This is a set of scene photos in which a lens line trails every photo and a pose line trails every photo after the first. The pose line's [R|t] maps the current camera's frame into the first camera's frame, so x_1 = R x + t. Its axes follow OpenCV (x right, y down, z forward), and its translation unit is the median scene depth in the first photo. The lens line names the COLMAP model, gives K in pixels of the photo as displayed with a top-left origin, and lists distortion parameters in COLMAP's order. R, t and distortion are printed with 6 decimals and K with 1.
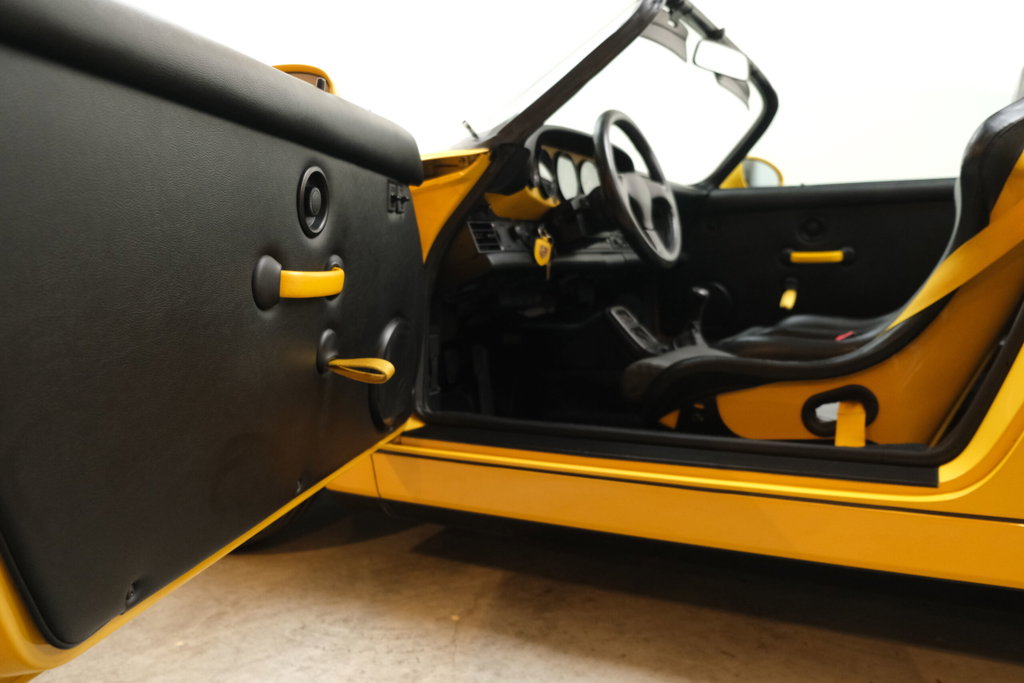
lens RADIAL K [[786.2, 0, 513.4], [0, 786.2, 340.7], [0, 0, 1]] dist [-0.038460, 0.001748]
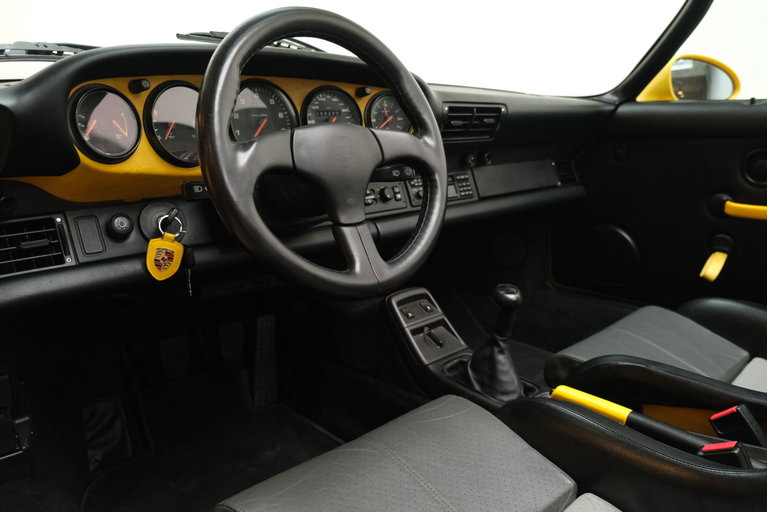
lens RADIAL K [[588.9, 0, 382.8], [0, 588.9, 257.0], [0, 0, 1]] dist [-0.038460, 0.001748]
pose [[0.951558, 0.067805, -0.299901, 0.278527], [-0.029547, 0.991032, 0.130315, -0.148076], [0.306047, -0.115141, 0.945028, 0.516473]]
